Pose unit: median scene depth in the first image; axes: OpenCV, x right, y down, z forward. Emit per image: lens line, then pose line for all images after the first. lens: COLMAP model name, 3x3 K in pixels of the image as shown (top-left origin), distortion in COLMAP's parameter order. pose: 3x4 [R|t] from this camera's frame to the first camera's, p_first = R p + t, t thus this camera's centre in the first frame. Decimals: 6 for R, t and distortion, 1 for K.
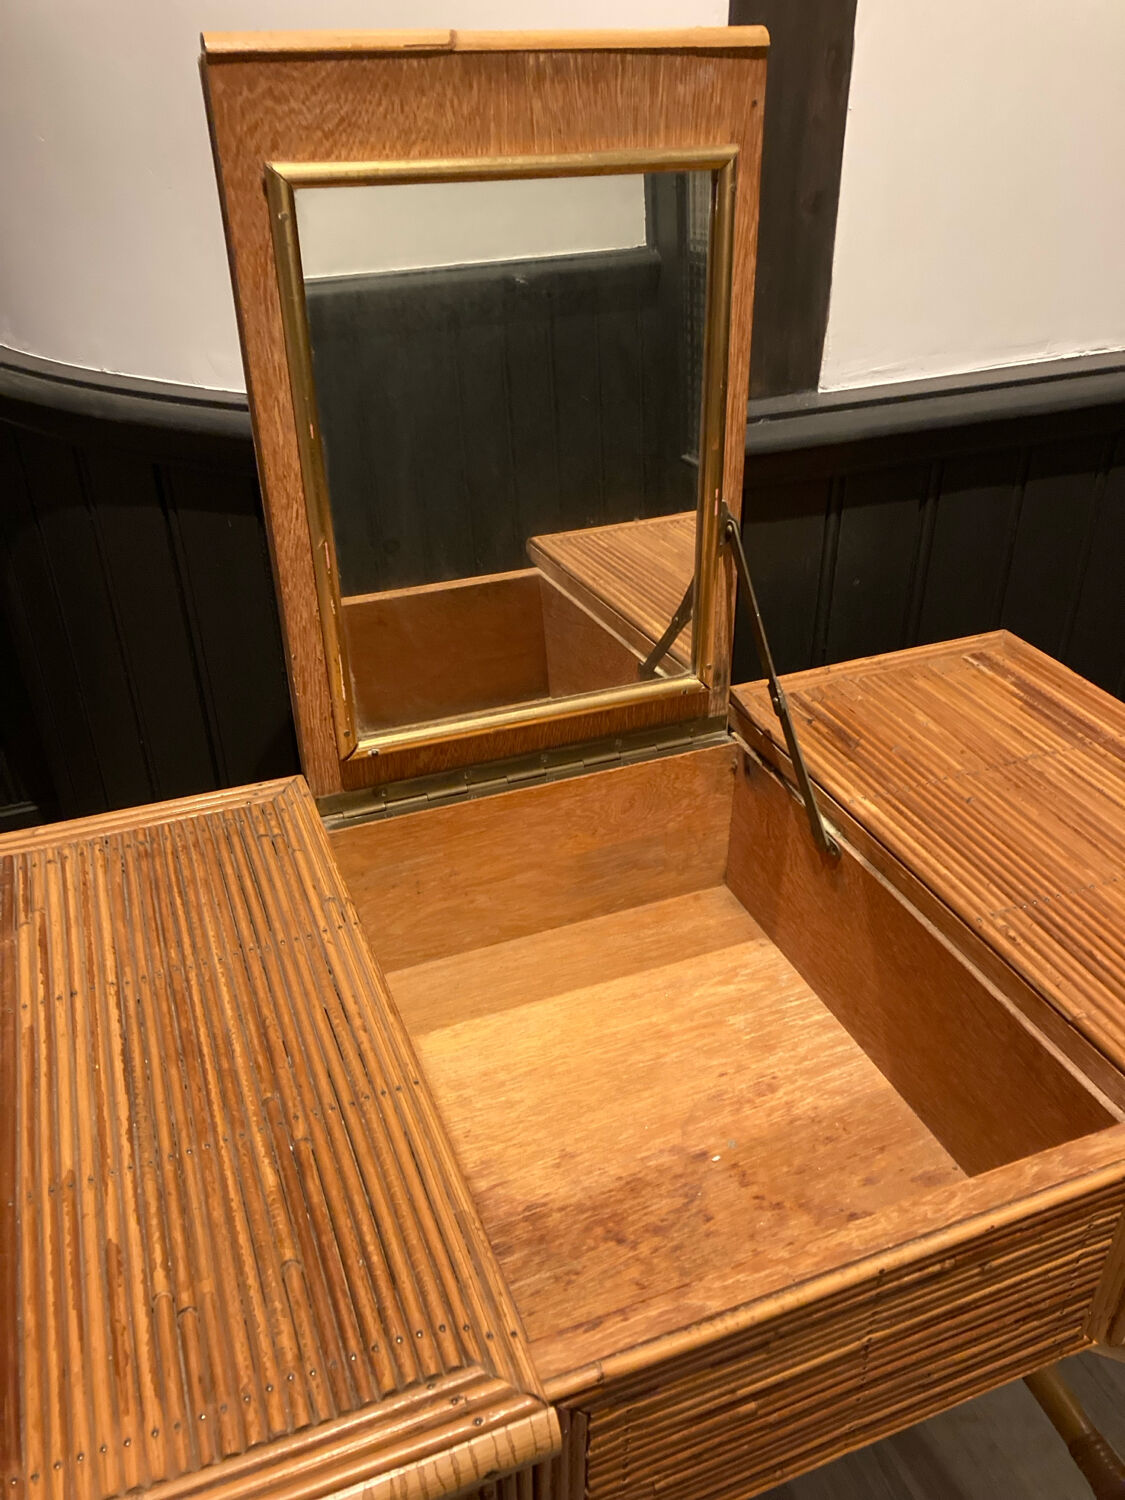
lens RADIAL K [[1217.0, 0, 557.2], [0, 1217.0, 762.9], [0, 0, 1]] dist [0.074772, -0.100810]
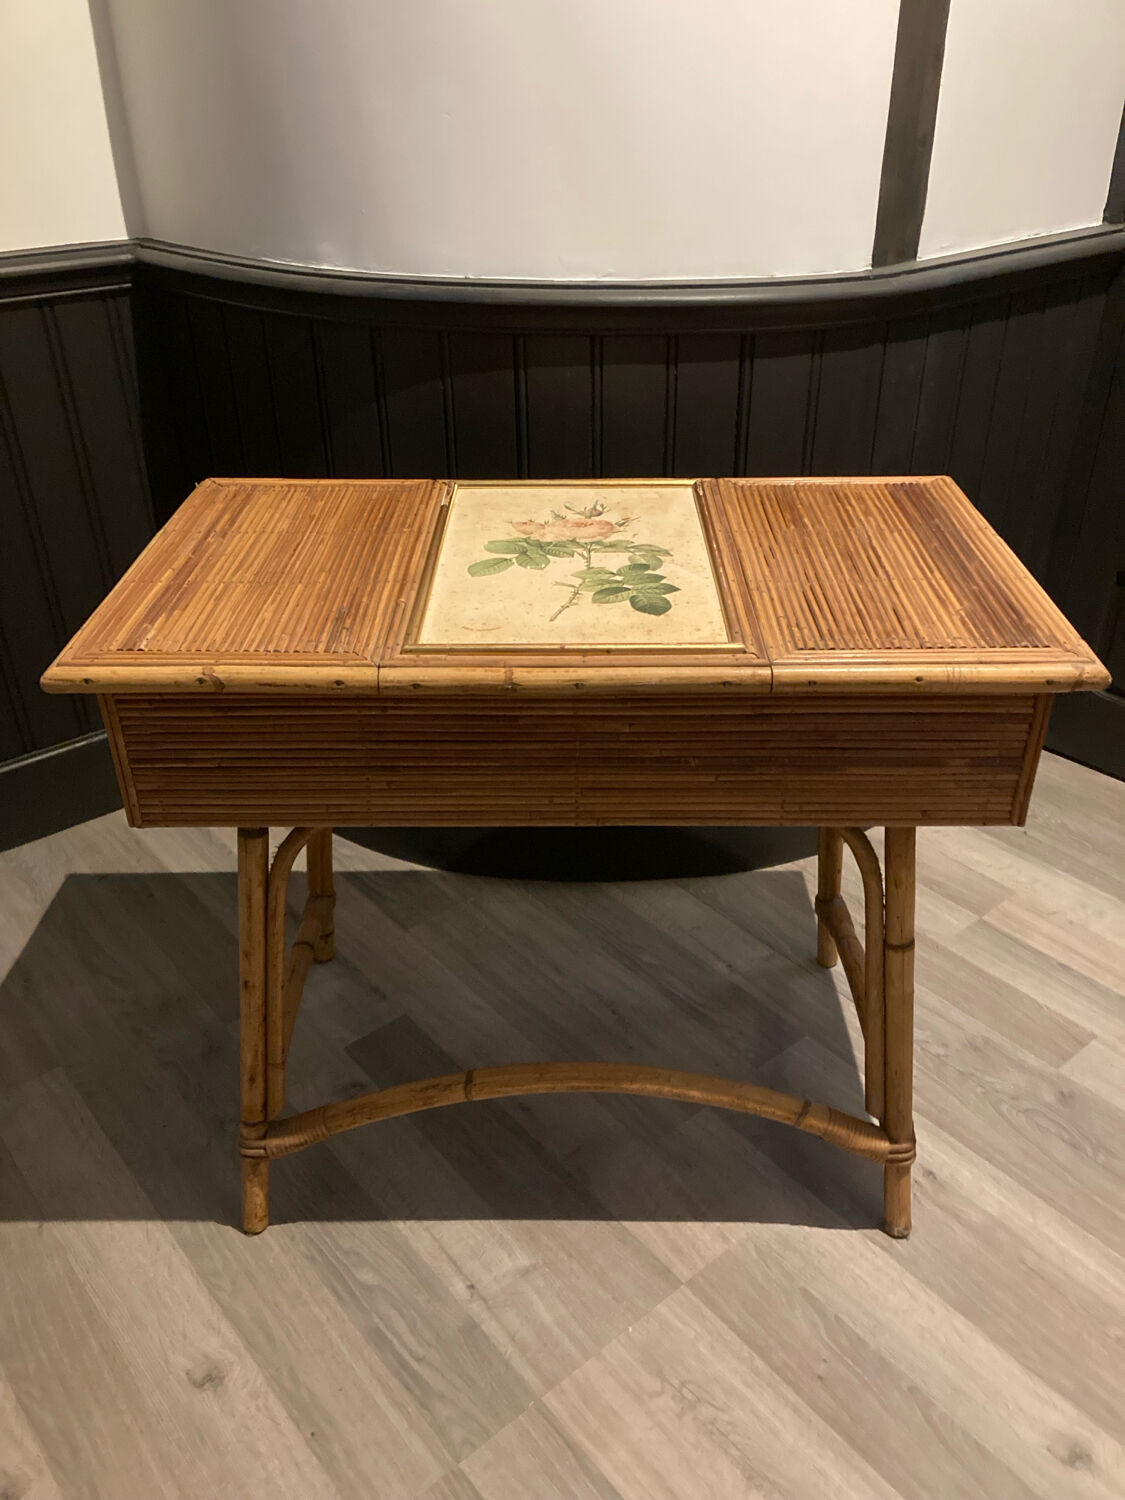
lens RADIAL K [[1217.0, 0, 557.2], [0, 1217.0, 762.9], [0, 0, 1]] dist [0.074772, -0.100810]
pose [[-0.925331, -0.185339, 0.330776, -0.491716], [0.212086, 0.470142, 0.856730, -1.165766], [-0.314297, 0.862912, -0.395729, 1.866136]]
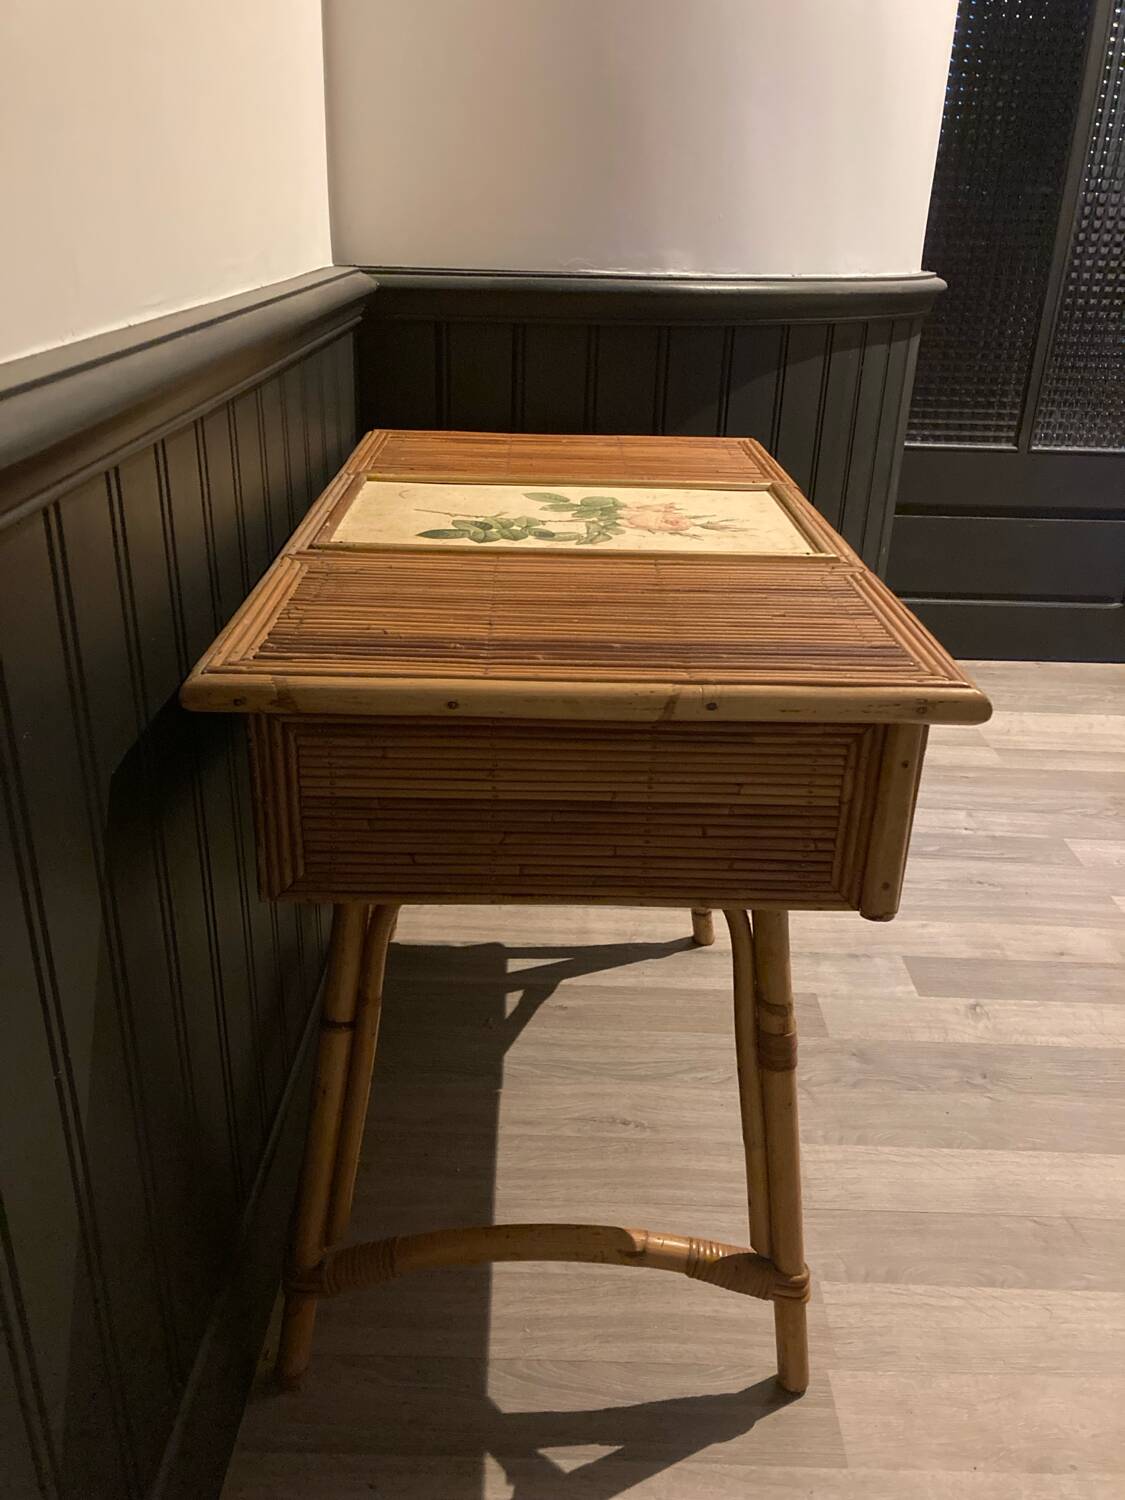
lens RADIAL K [[1221.8, 0, 563.7], [0, 1221.8, 752.2], [0, 0, 1]] dist [-0.010068, -0.004925]
pose [[0.356048, -0.374910, 0.855963, -1.371948], [0.471055, 0.863104, 0.182097, 0.095774], [-0.807055, 0.338370, 0.483909, 0.315094]]
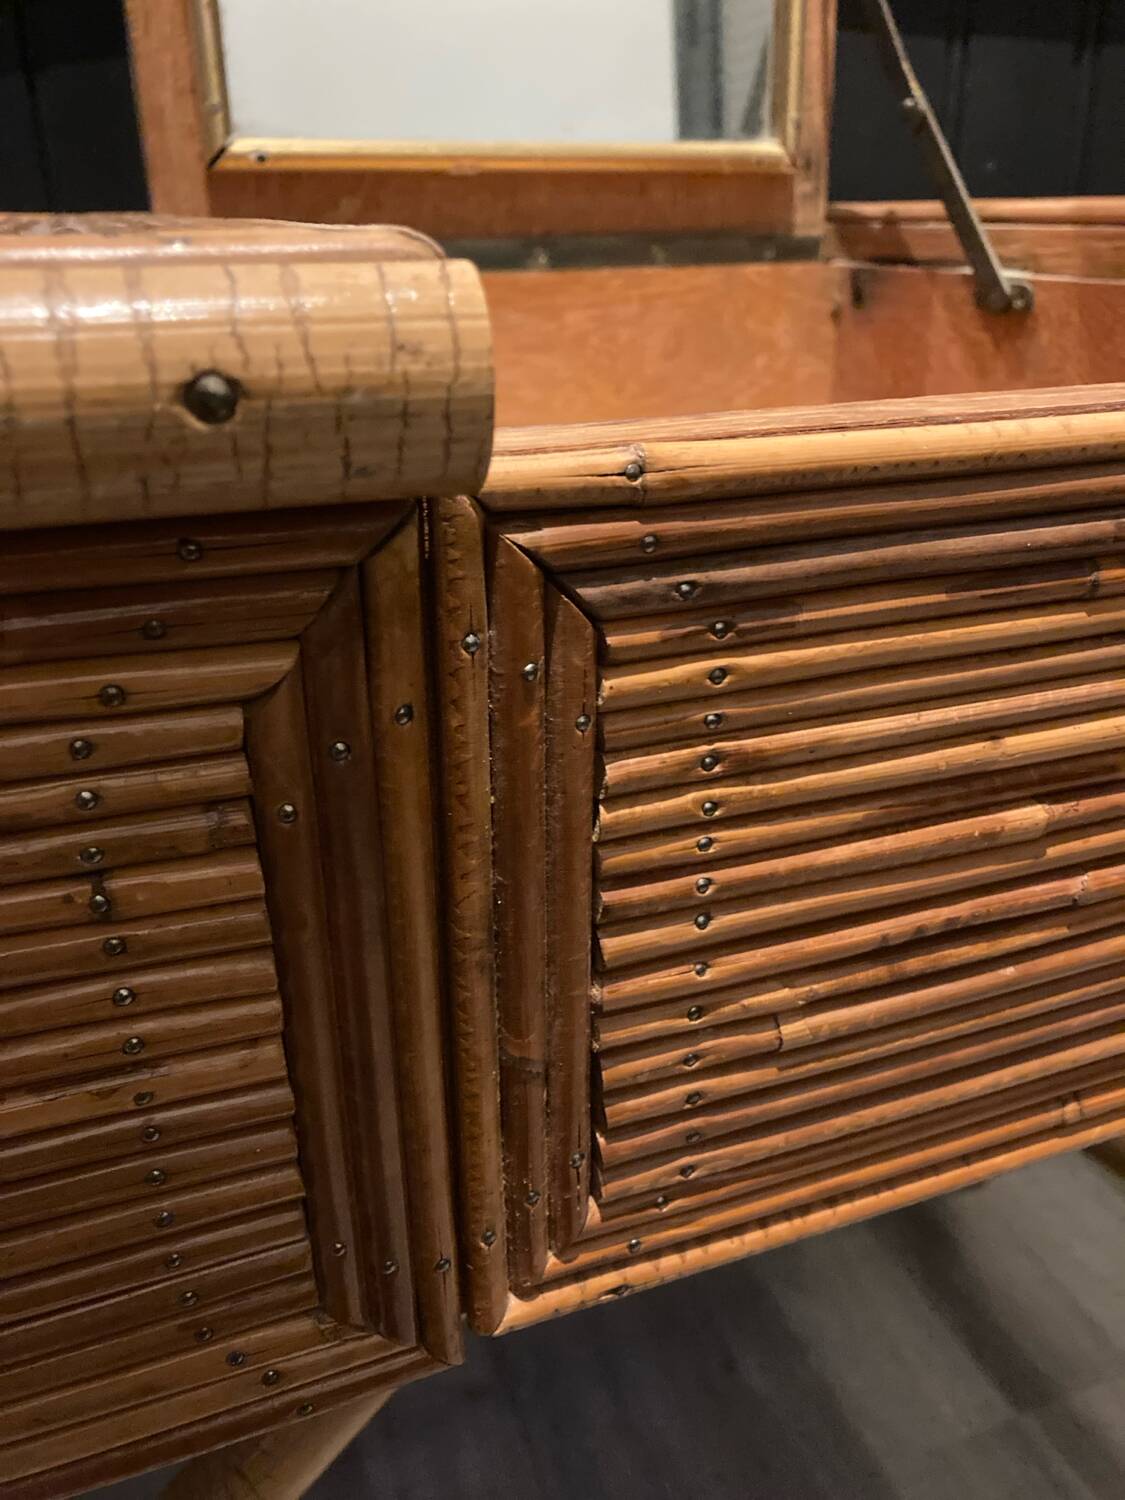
lens RADIAL K [[1271.7, 0, 562.5], [0, 1271.7, 750.0], [0, 0, 1]] dist [-0.011891, -0.010256]
pose [[0.999858, 0.002418, -0.016663, 0.015092], [-0.004829, 0.989238, -0.146234, 0.426752], [0.016130, 0.146293, 0.989110, 0.465424]]
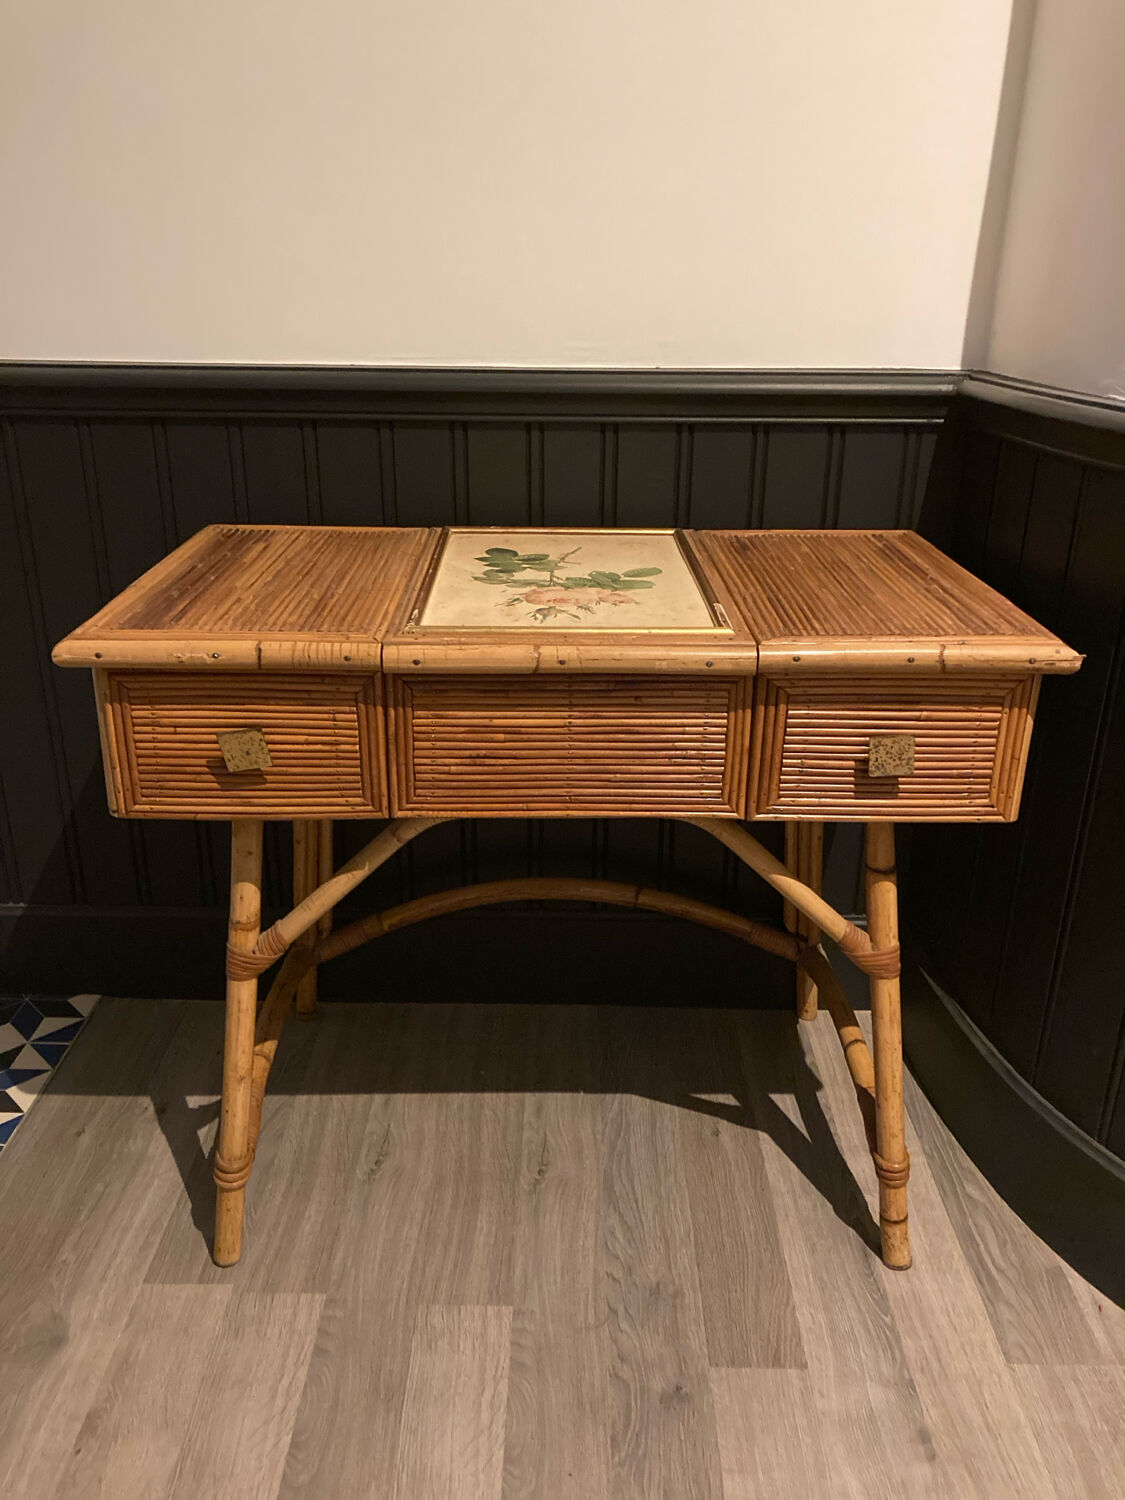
lens RADIAL K [[1217.0, 0, 557.2], [0, 1217.0, 762.9], [0, 0, 1]] dist [0.074772, -0.100810]
pose [[0.933530, 0.149598, -0.325793, 0.680644], [-0.201304, 0.970718, -0.131083, 0.613790], [0.296644, 0.187953, 0.936310, -0.618220]]
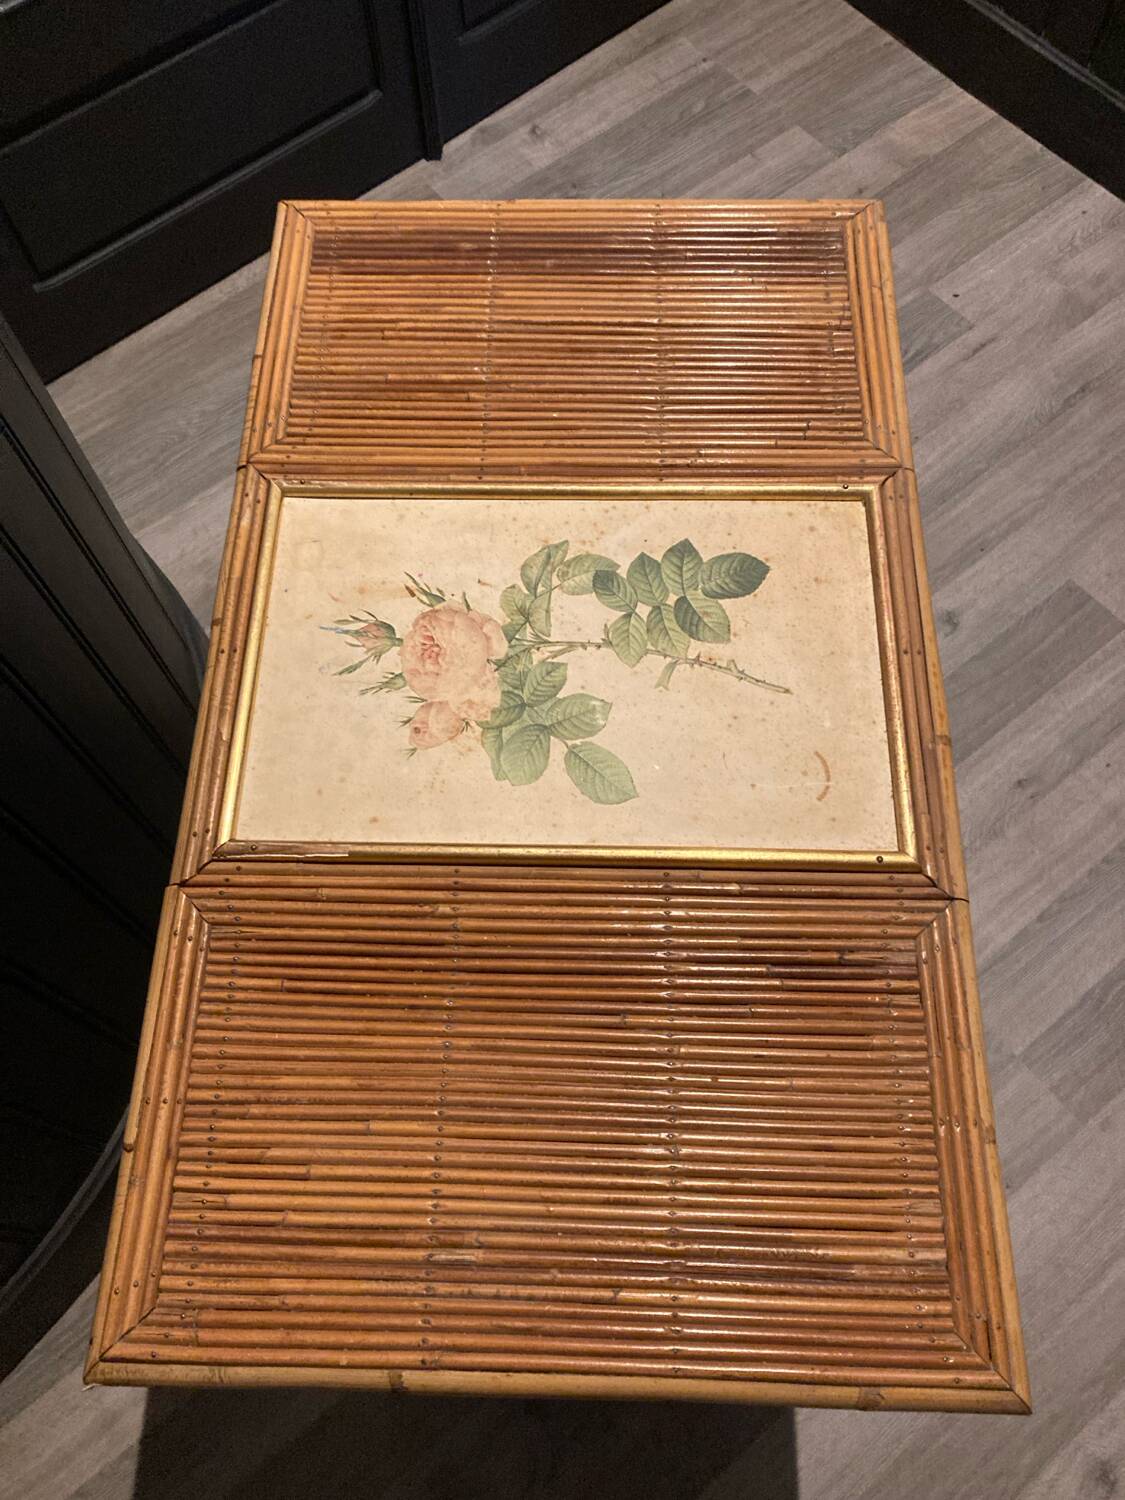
lens RADIAL K [[1217.0, 0, 557.2], [0, 1217.0, 762.9], [0, 0, 1]] dist [0.074772, -0.100810]
pose [[-0.391812, 0.841305, -0.372411, 0.586607], [-0.462779, 0.169629, 0.870093, -0.831876], [0.795185, 0.513257, 0.322876, 0.640518]]
